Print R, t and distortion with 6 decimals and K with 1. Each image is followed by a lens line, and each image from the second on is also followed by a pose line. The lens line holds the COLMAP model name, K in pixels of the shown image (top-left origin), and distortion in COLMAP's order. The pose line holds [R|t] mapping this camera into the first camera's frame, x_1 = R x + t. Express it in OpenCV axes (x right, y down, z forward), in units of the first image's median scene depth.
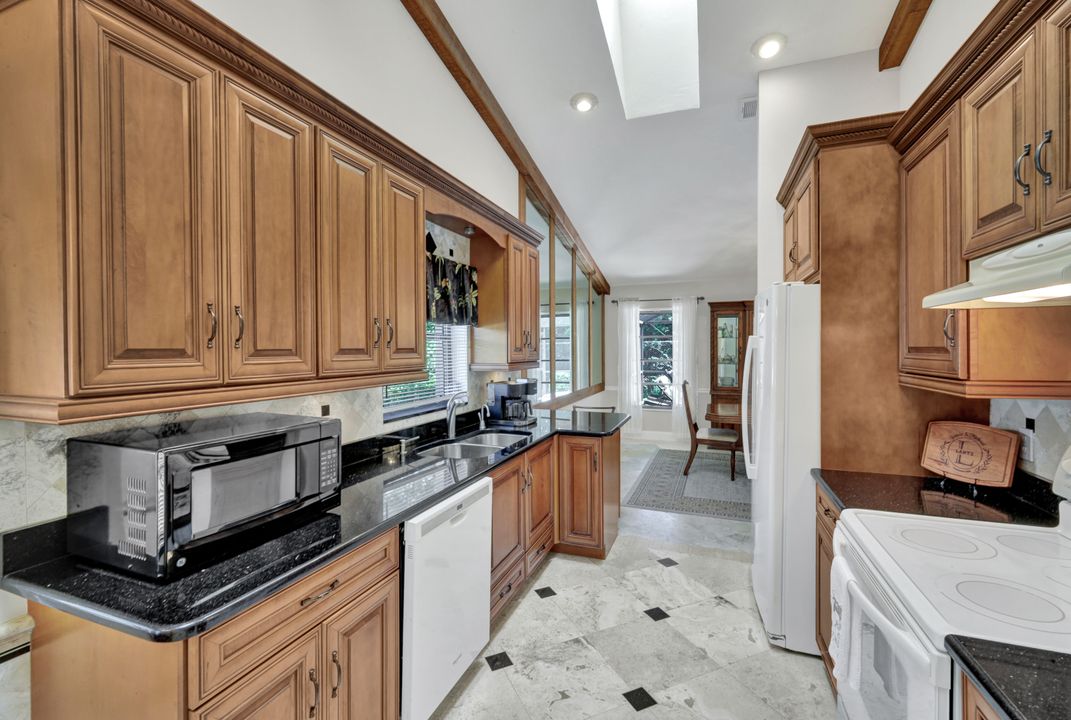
lens RADIAL K [[472.2, 0, 533.4], [0, 472.2, 353.2], [0, 0, 1]] dist [0.011186, -0.000489]
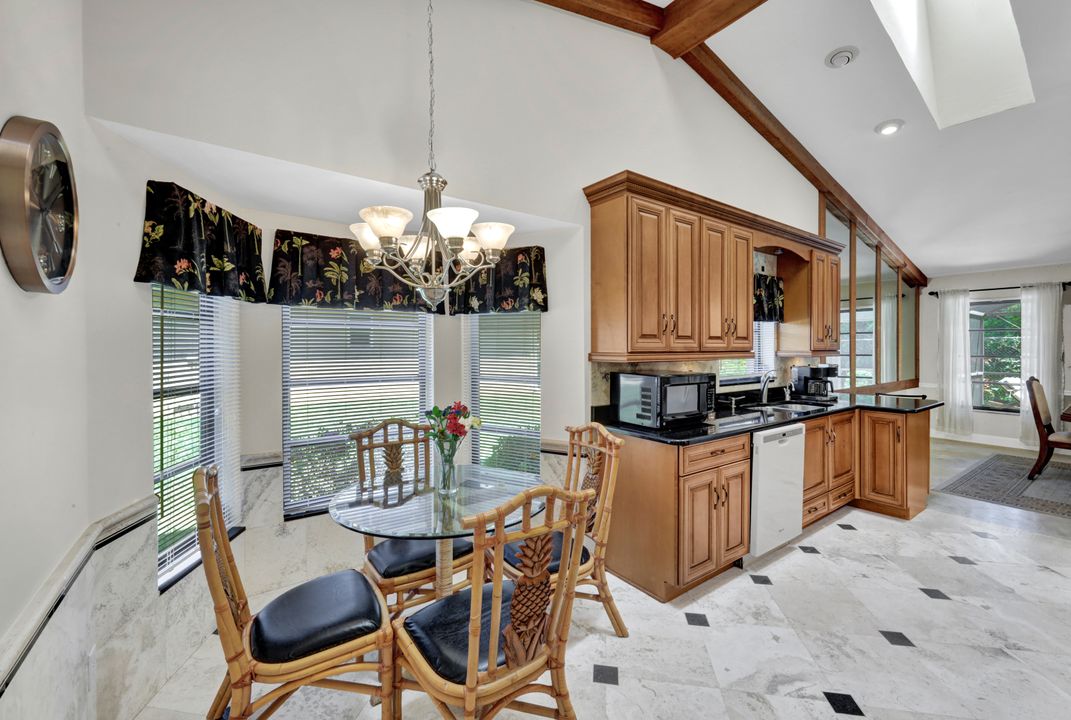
lens RADIAL K [[443.7, 0, 534.2], [0, 443.7, 344.8], [0, 0, 1]] dist [0.005855, 0.000561]
pose [[0.838978, 0.006480, -0.544127, -0.032337], [-0.013122, 0.999879, -0.008325, 0.029166], [0.544007, 0.014124, 0.838961, -0.491396]]
